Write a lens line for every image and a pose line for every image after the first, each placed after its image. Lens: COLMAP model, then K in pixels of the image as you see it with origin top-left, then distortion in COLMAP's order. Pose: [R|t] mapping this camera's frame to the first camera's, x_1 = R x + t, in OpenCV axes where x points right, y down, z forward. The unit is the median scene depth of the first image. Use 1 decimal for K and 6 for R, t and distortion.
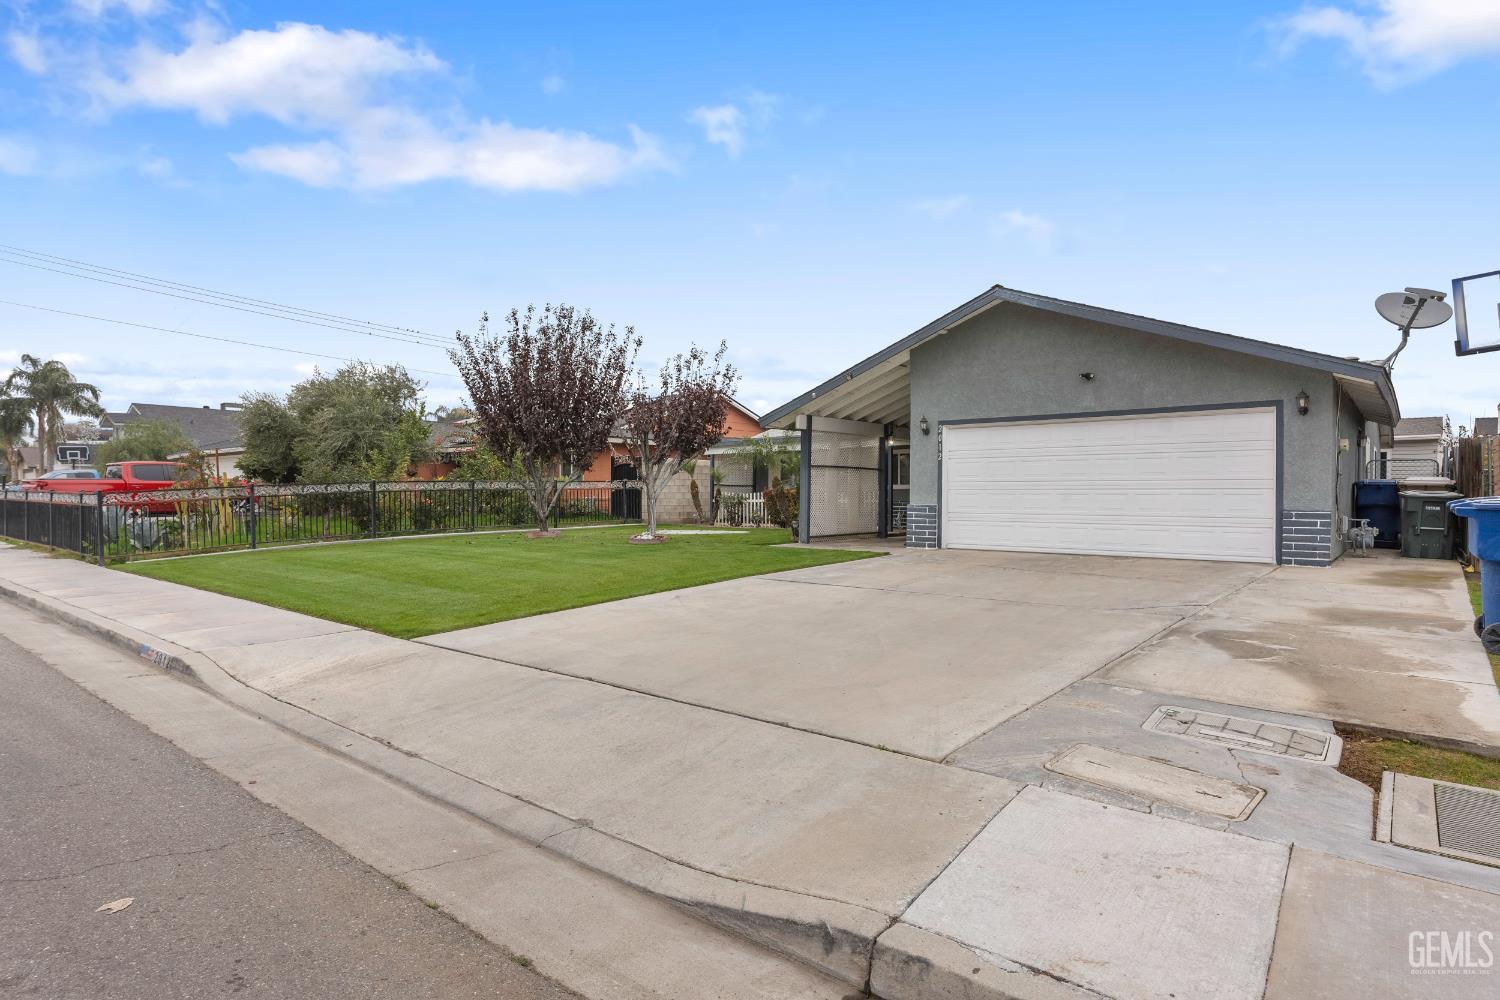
lens RADIAL K [[824.6, 0, 751.1], [0, 824.6, 500.7], [0, 0, 1]] dist [0.004593, 0.000419]
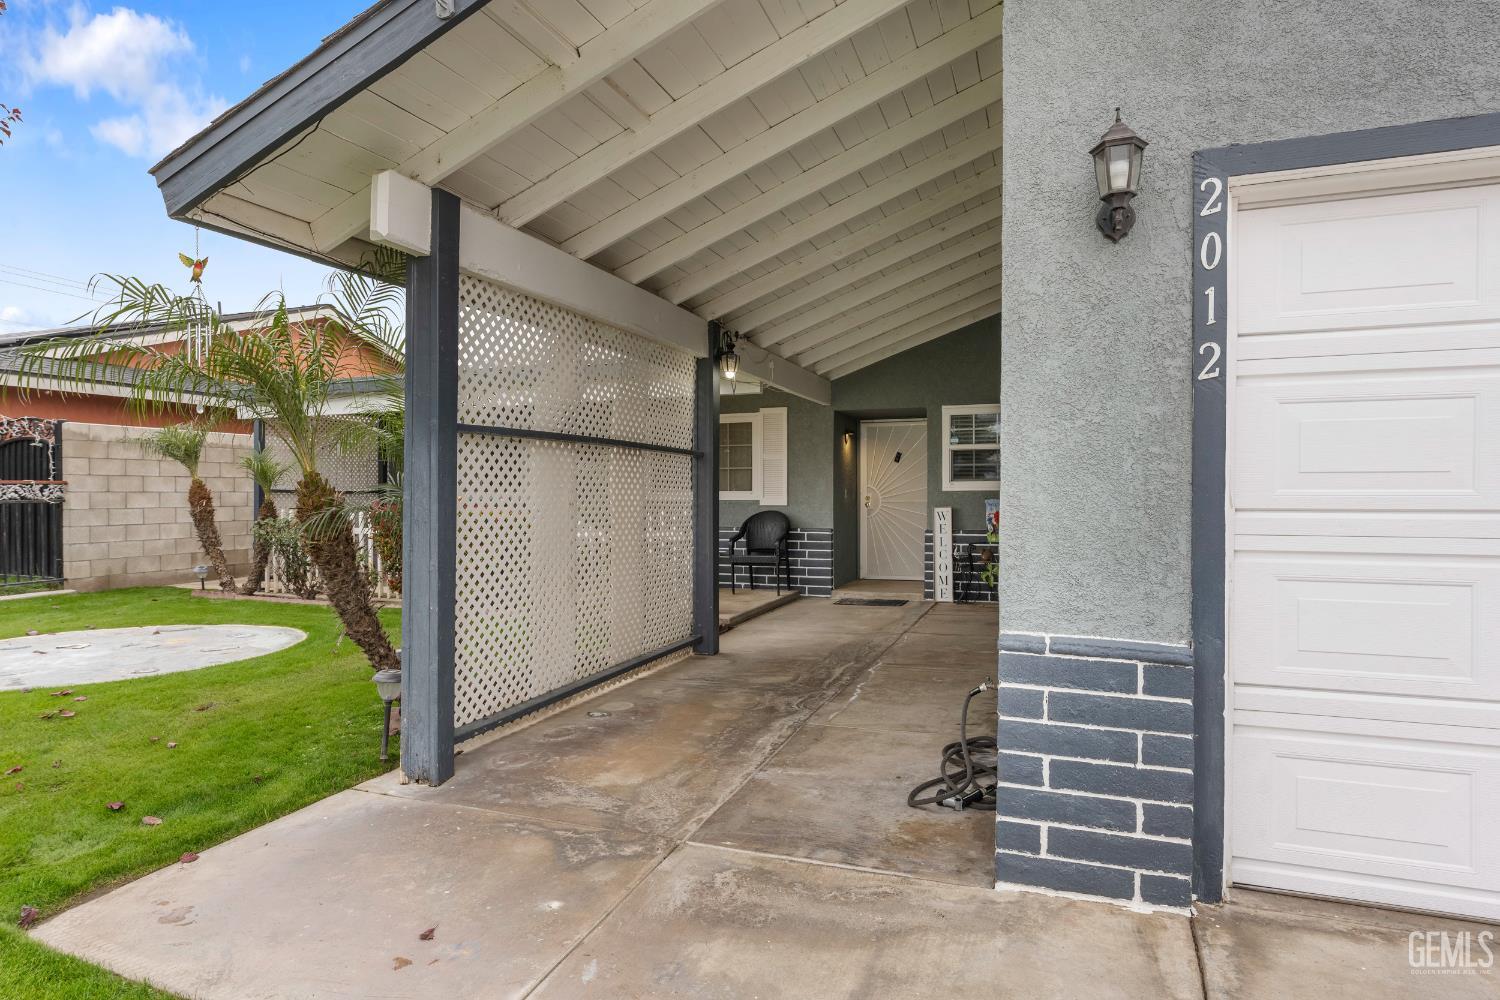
lens RADIAL K [[824.6, 0, 753.8], [0, 824.6, 498.7], [0, 0, 1]] dist [0.004593, 0.000419]
pose [[0.941618, -0.006027, 0.336629, 0.069889], [0.005045, 0.999980, 0.003793, -0.022203], [-0.336645, -0.001873, 0.941630, 0.730079]]
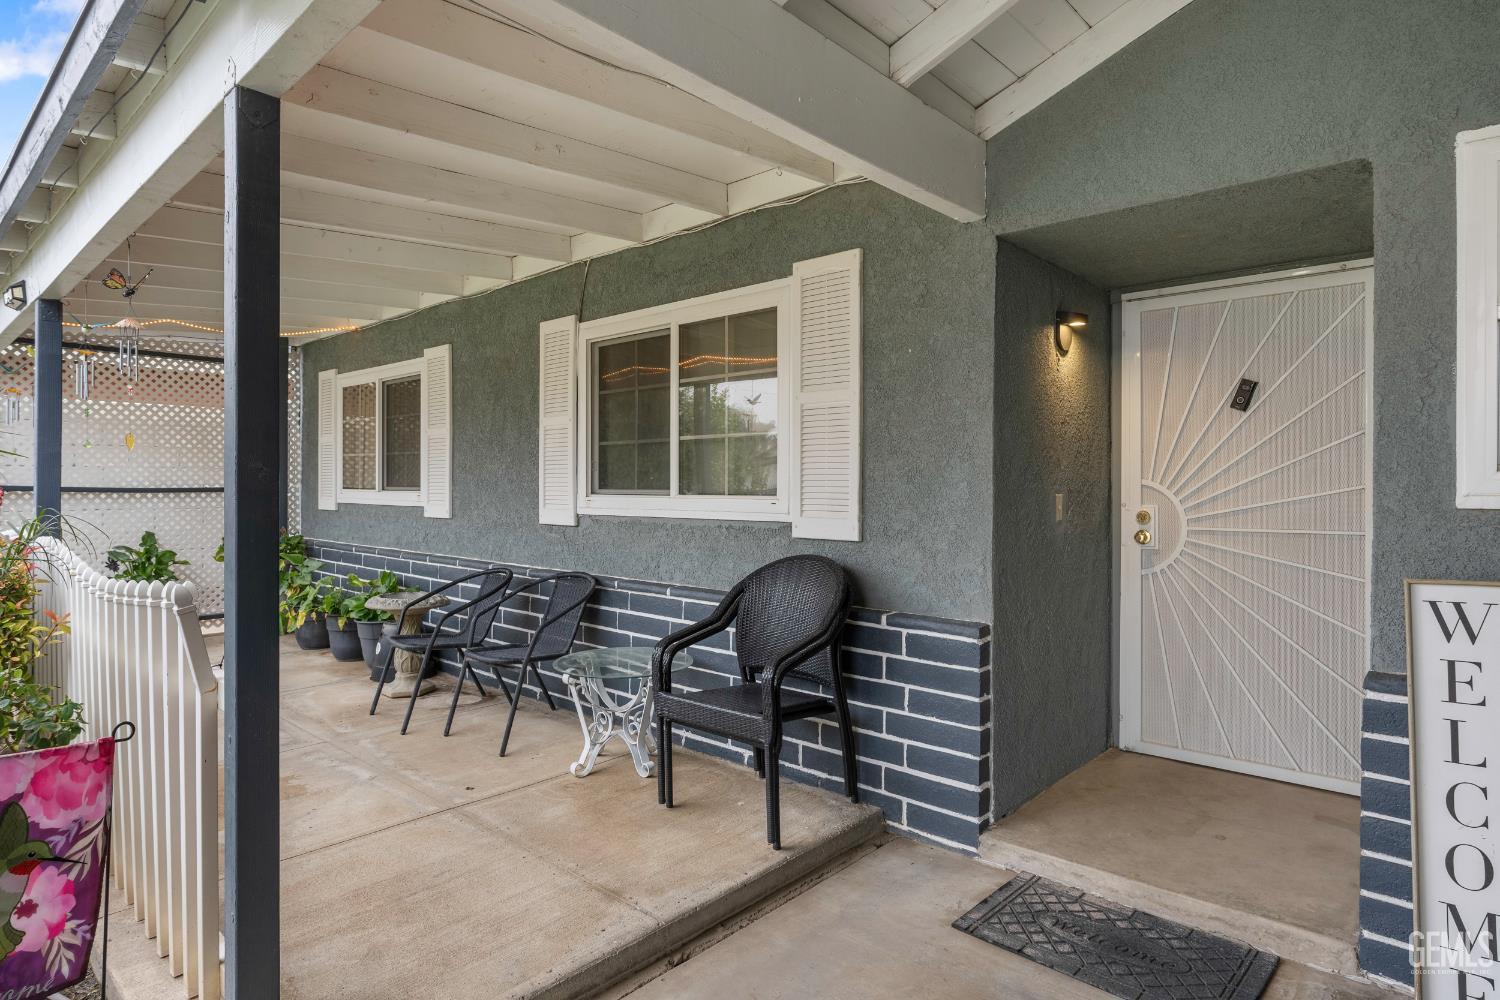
lens RADIAL K [[824.6, 0, 749.0], [0, 824.6, 493.6], [0, 0, 1]] dist [0.004593, 0.000419]
pose [[0.999005, -0.001321, -0.044577, 0.194524], [0.001540, 0.999987, 0.004873, -0.025522], [0.044570, -0.004937, 0.998994, 0.943286]]
